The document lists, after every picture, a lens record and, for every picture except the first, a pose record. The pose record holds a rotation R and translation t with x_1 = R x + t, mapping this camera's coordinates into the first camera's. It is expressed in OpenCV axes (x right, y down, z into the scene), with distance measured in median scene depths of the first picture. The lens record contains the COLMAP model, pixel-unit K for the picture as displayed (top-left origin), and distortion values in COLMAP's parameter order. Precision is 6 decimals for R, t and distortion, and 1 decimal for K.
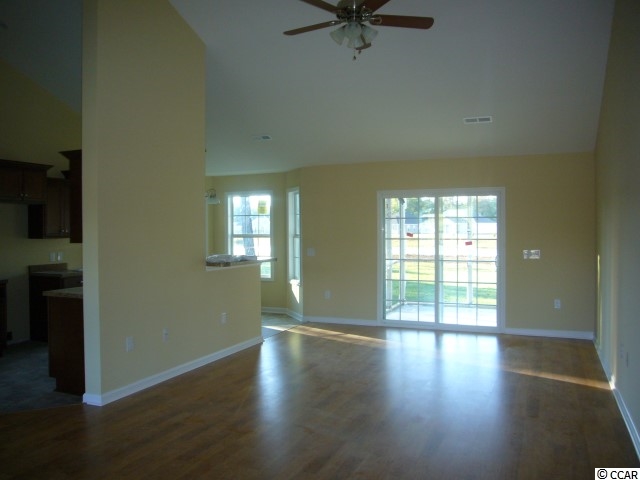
lens RADIAL K [[581.4, 0, 323.7], [0, 581.4, 239.3], [0, 0, 1]] dist [0.002895, 0.022203]
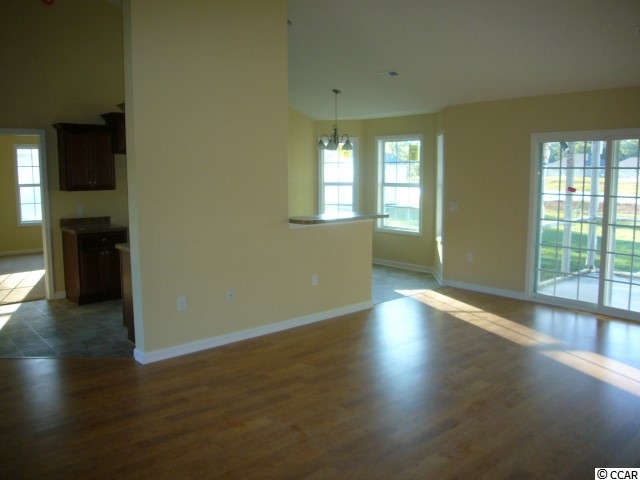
lens RADIAL K [[581.4, 0, 320.6], [0, 581.4, 236.8], [0, 0, 1]] dist [0.002895, 0.022203]
pose [[0.904038, 0.057660, -0.423546, 0.178194], [-0.013097, 0.994132, 0.107381, -0.025003], [0.427252, -0.091529, 0.899488, 0.149533]]
